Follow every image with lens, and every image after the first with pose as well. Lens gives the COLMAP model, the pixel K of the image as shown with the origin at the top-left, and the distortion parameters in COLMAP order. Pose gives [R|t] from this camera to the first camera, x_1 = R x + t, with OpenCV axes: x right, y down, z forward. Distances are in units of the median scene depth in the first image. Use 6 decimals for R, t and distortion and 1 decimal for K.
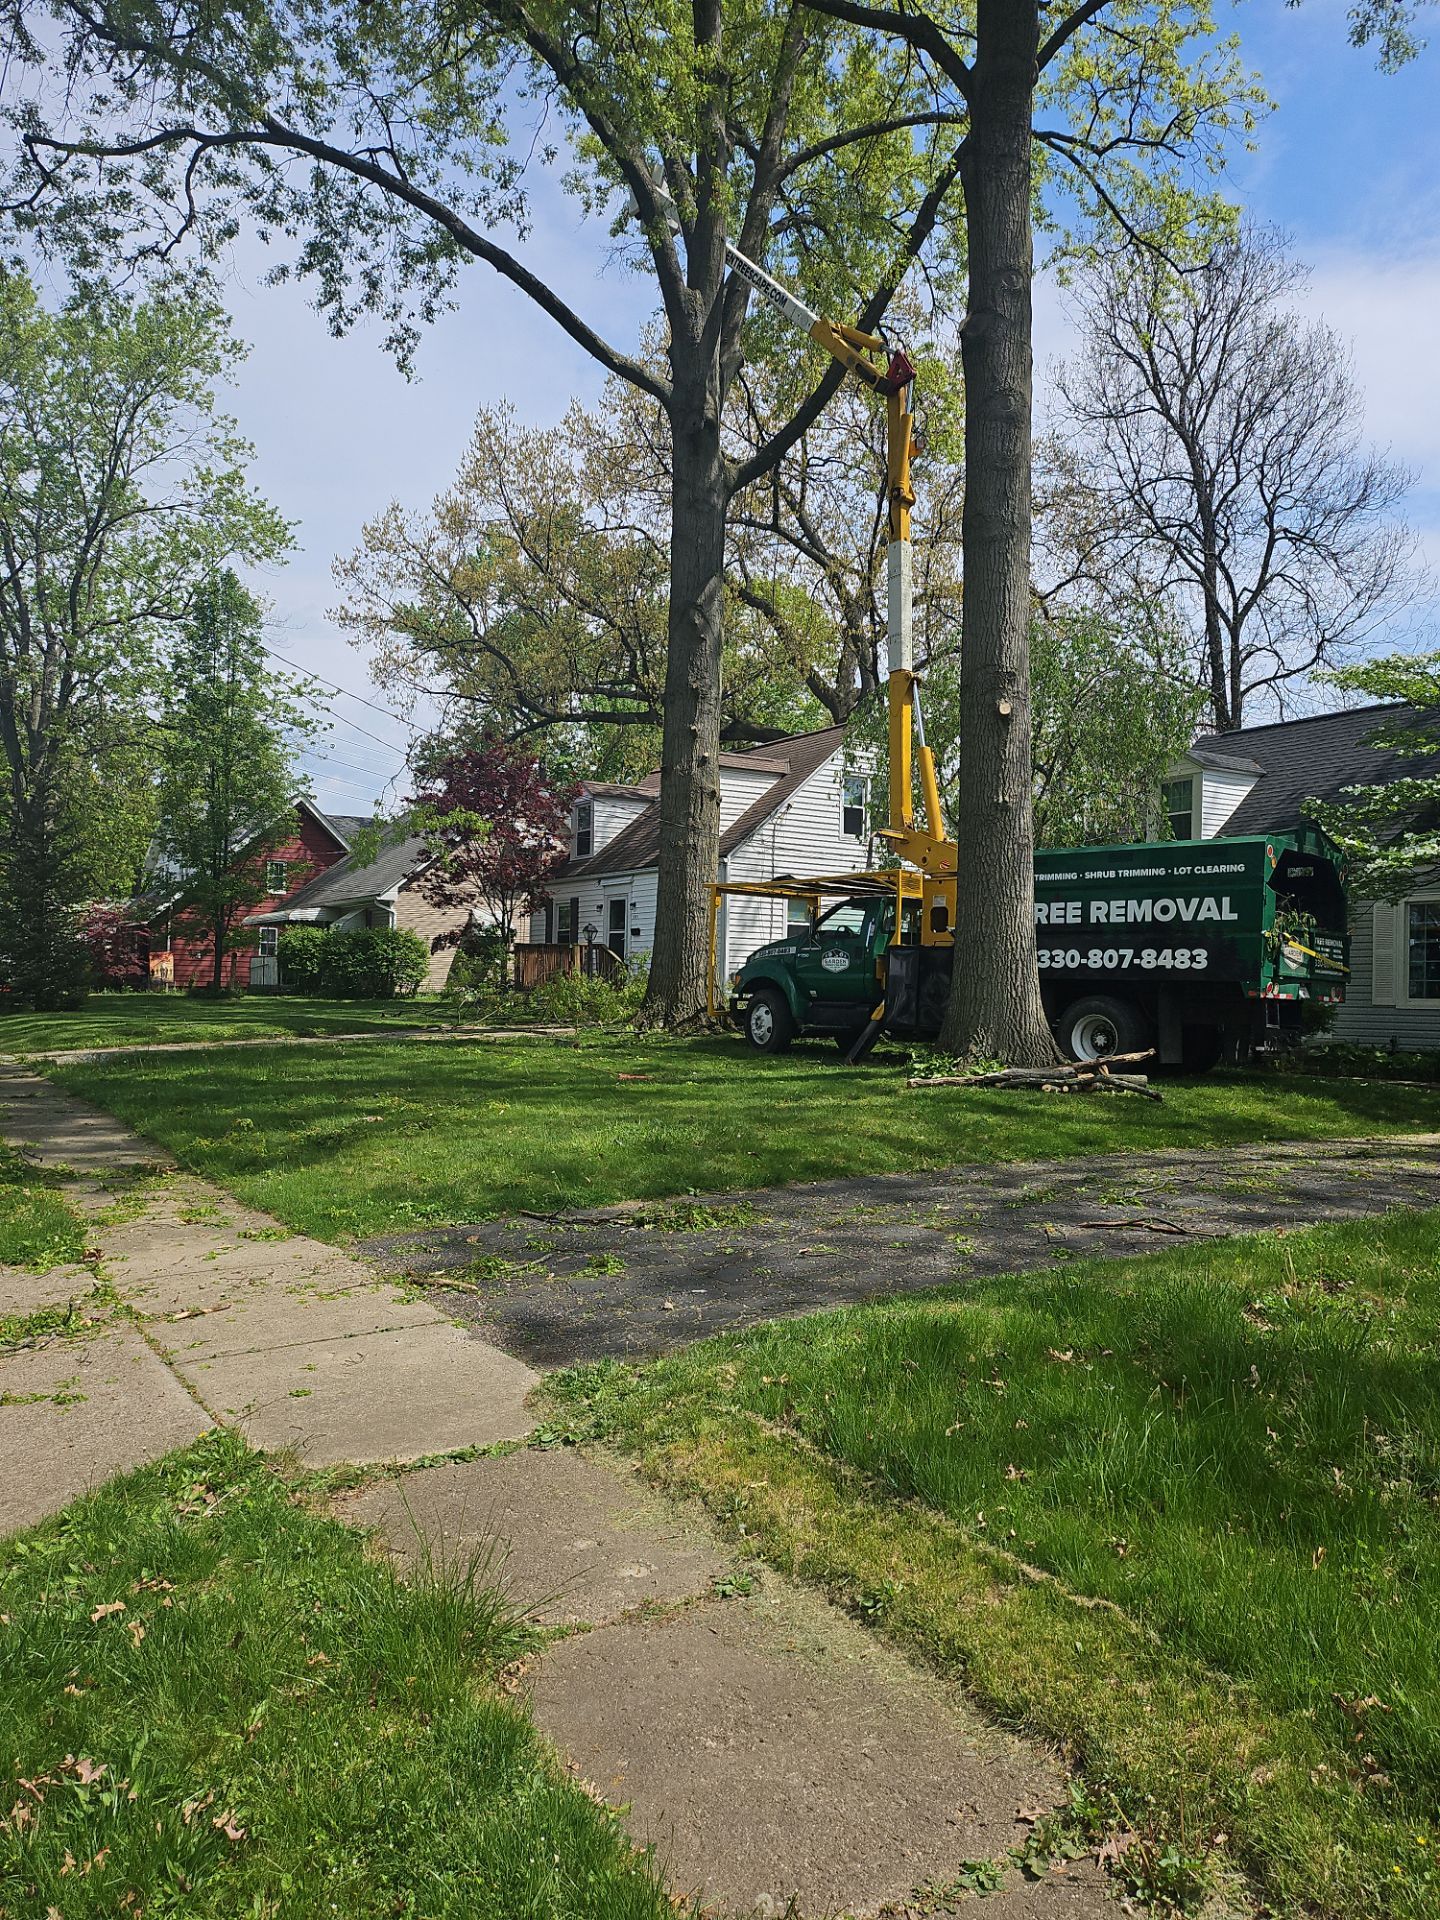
lens RADIAL K [[1339.9, 0, 722.7], [0, 1339.9, 967.2], [0, 0, 1]] dist [0.082631, -0.088399]
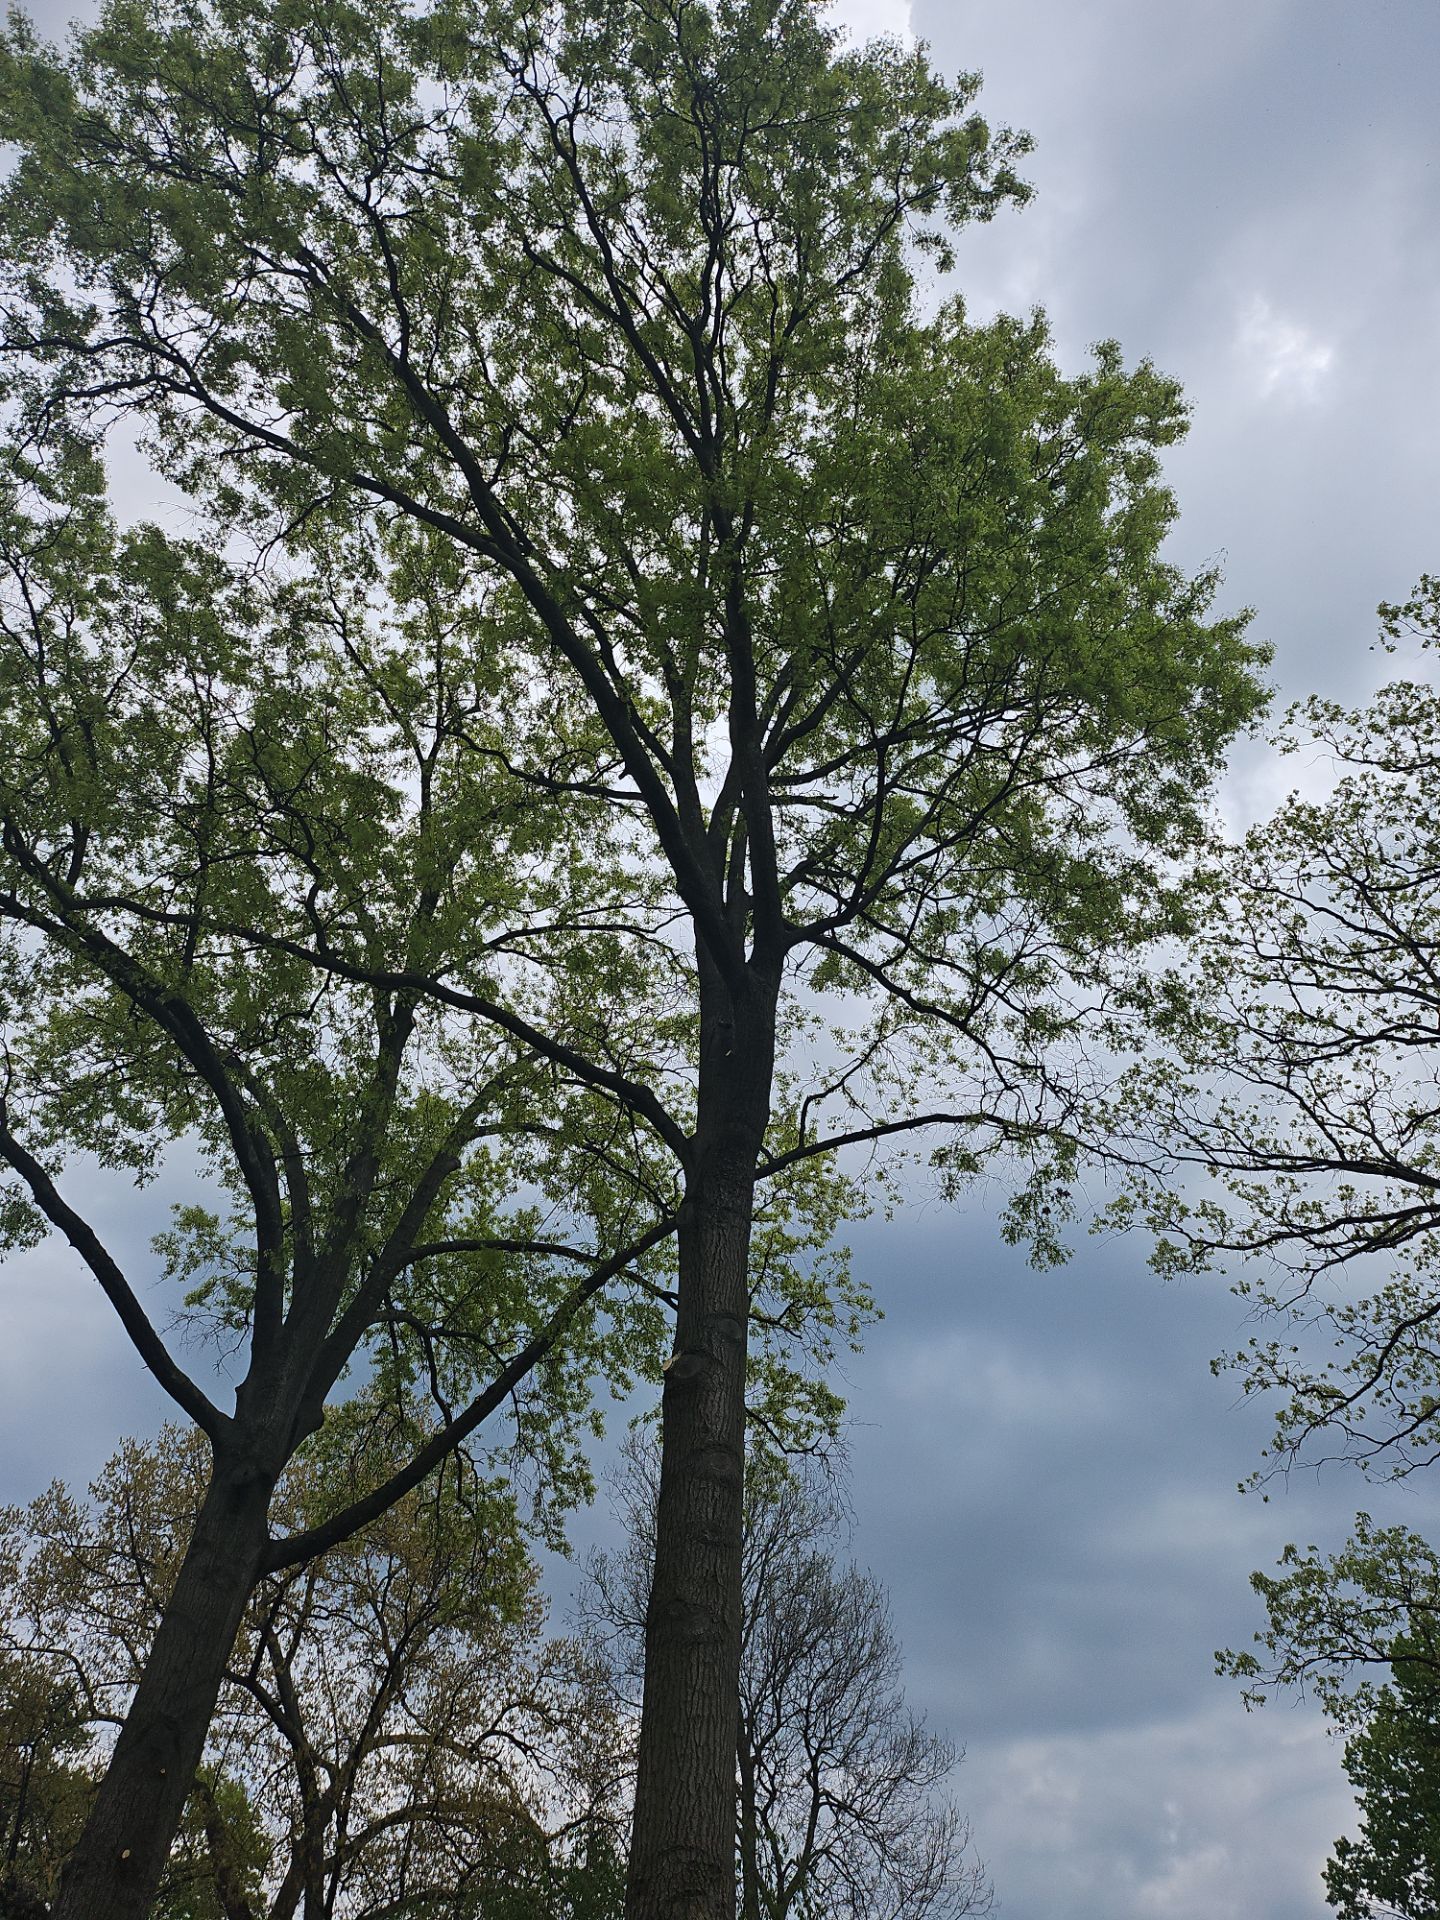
lens RADIAL K [[1321.8, 0, 688.9], [0, 1321.8, 1007.6], [0, 0, 1]] dist [0.083072, -0.078927]
pose [[0.926516, 0.301746, 0.224760, -0.035122], [-0.036857, 0.667274, -0.743900, -0.009713], [-0.374445, 0.680951, 0.629362, 0.198584]]
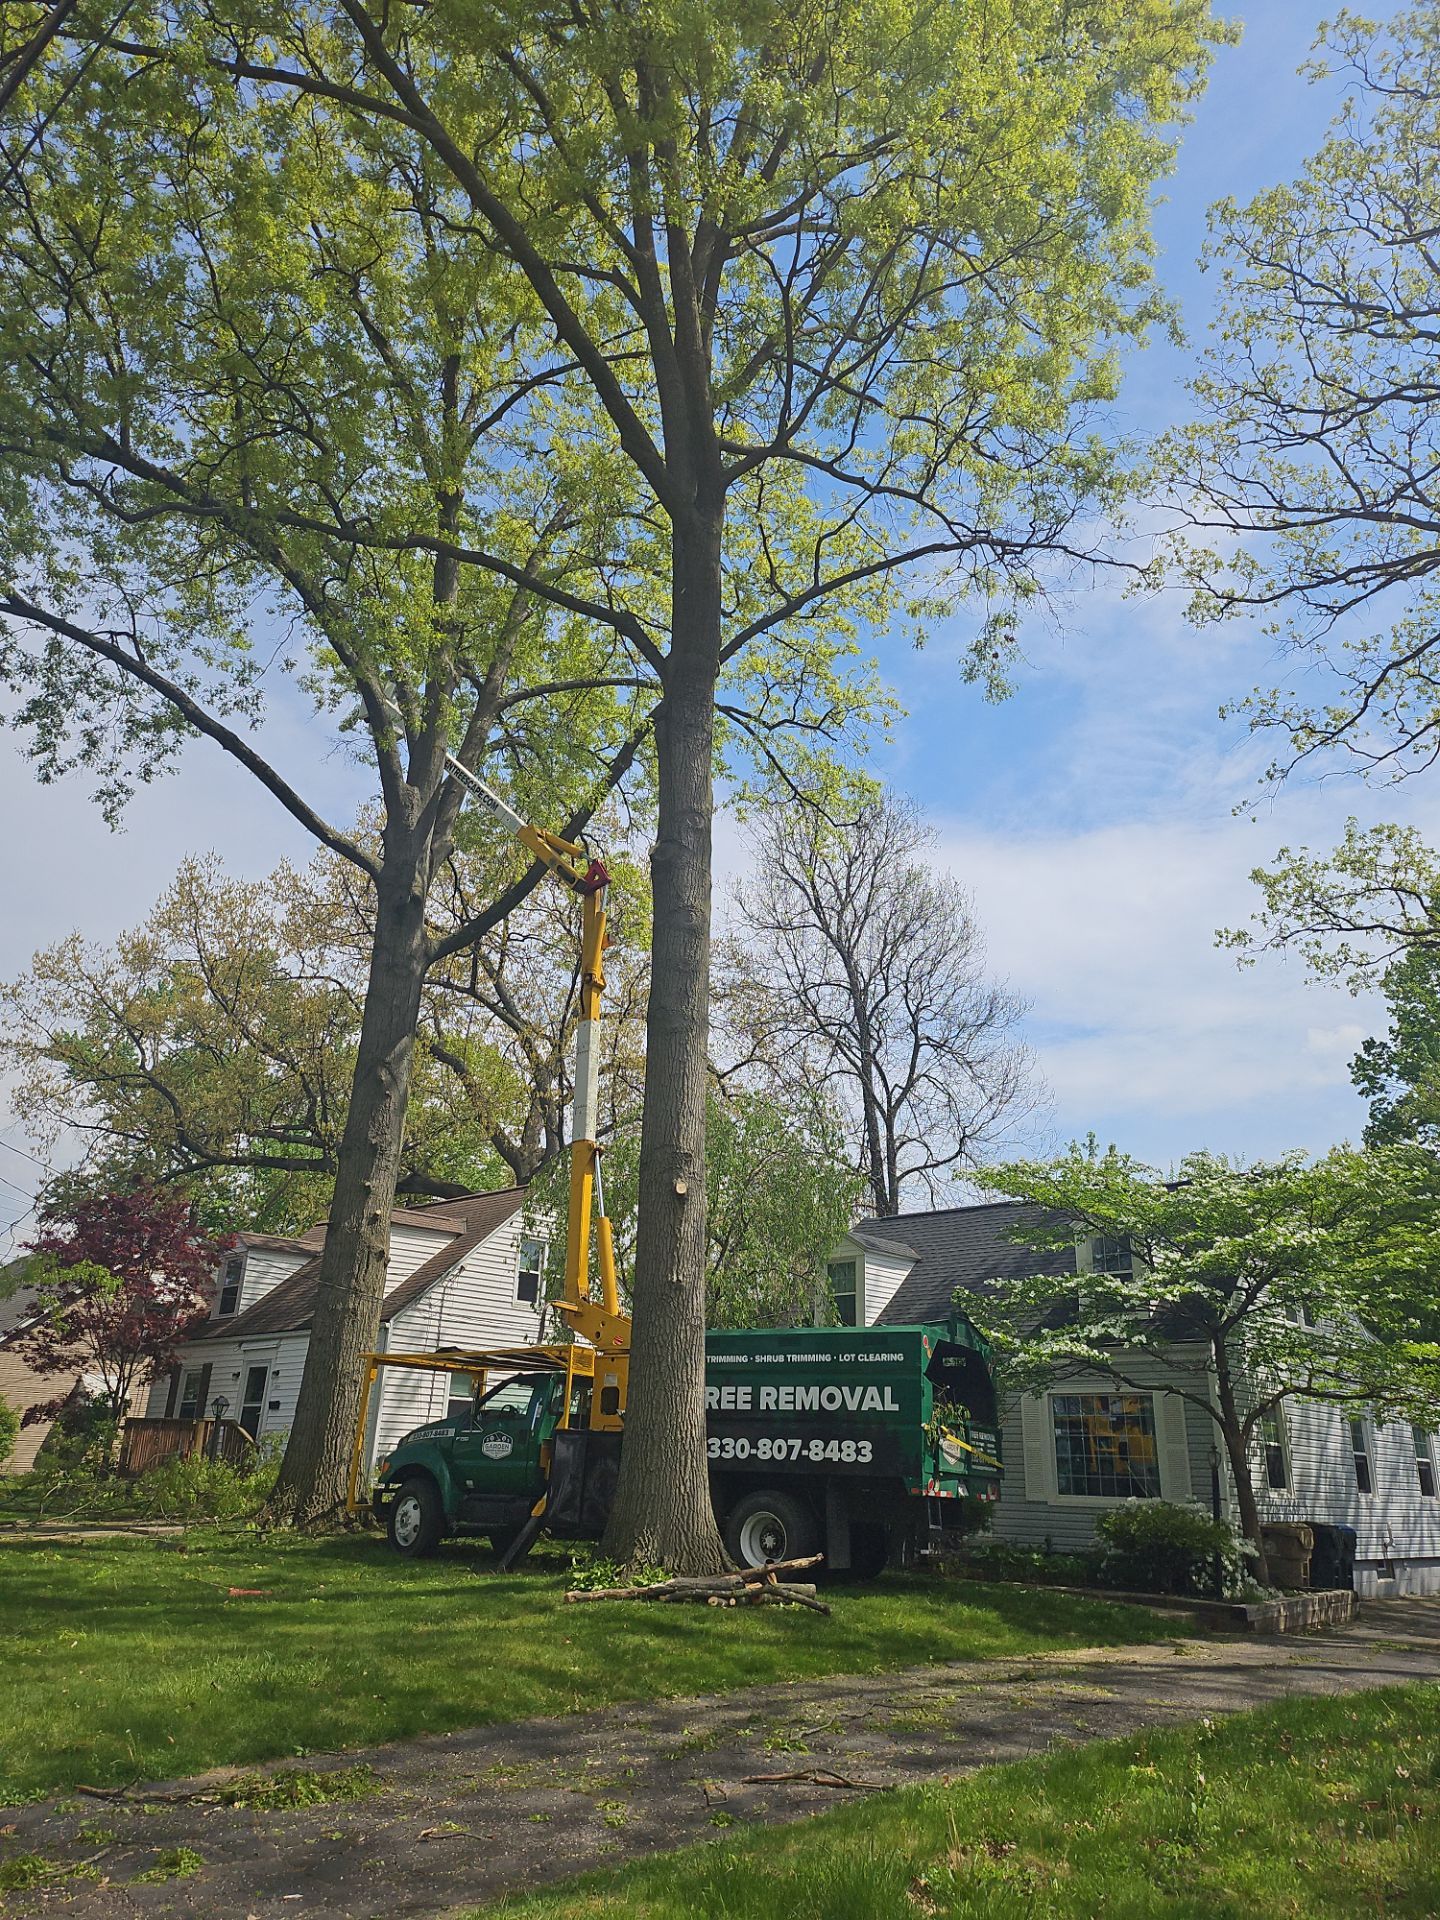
lens RADIAL K [[1339.3, 0, 732.6], [0, 1339.3, 946.6], [0, 0, 1]] dist [0.084616, -0.089409]
pose [[0.970092, 0.097732, 0.222191, 0.000269], [-0.015410, 0.938314, -0.345442, -0.006085], [-0.242246, 0.331687, 0.911757, -0.005883]]
